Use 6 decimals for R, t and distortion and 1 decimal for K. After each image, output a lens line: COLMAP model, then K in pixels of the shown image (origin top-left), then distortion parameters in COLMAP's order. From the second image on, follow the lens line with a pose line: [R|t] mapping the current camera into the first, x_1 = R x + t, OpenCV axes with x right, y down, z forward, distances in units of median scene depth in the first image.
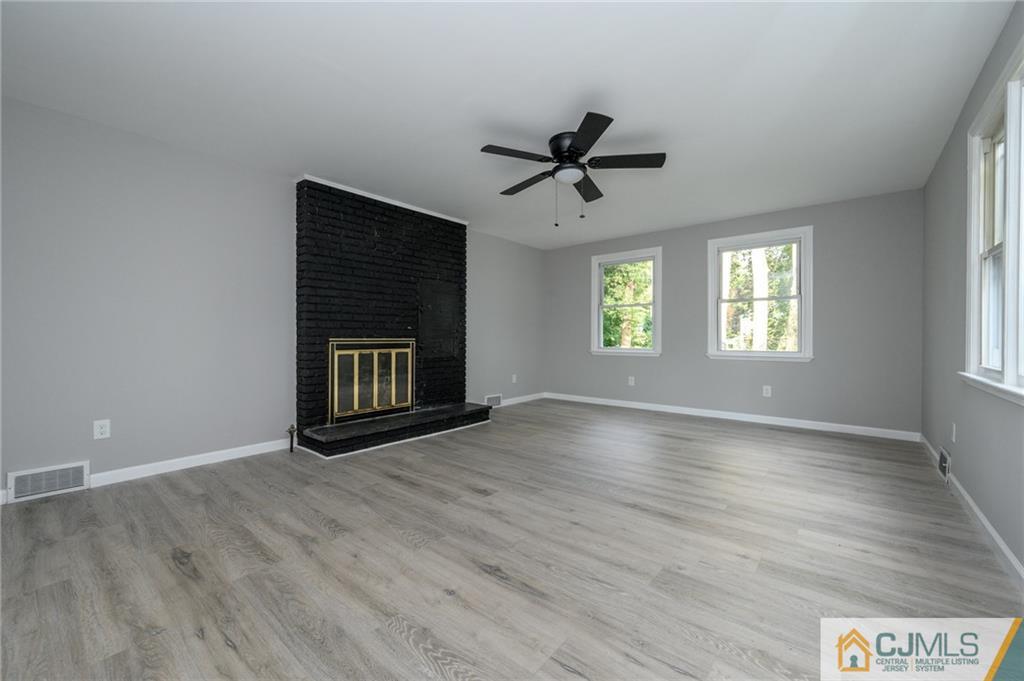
lens RADIAL K [[403.7, 0, 509.5], [0, 403.7, 339.6], [0, 0, 1]] dist [0.001252, 0.000160]
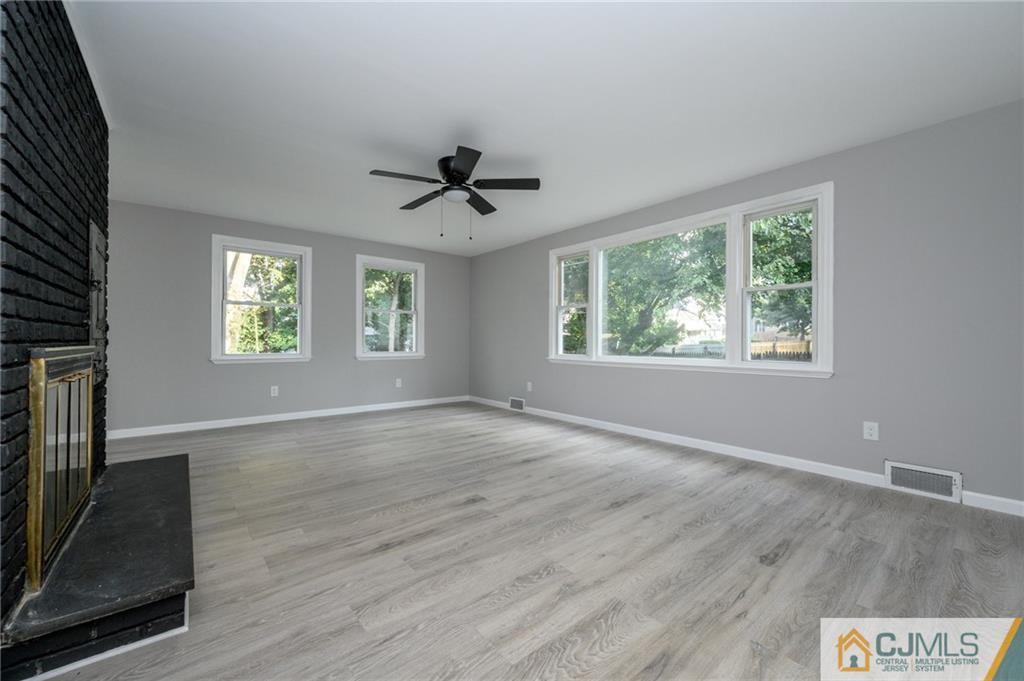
lens RADIAL K [[403.7, 0, 509.5], [0, 403.7, 339.6], [0, 0, 1]] dist [0.001252, 0.000160]
pose [[0.182270, 0.003725, 0.983242, -1.107906], [0.002348, 0.999988, -0.004224, -0.010558], [-0.983246, 0.003078, 0.182259, 0.801223]]
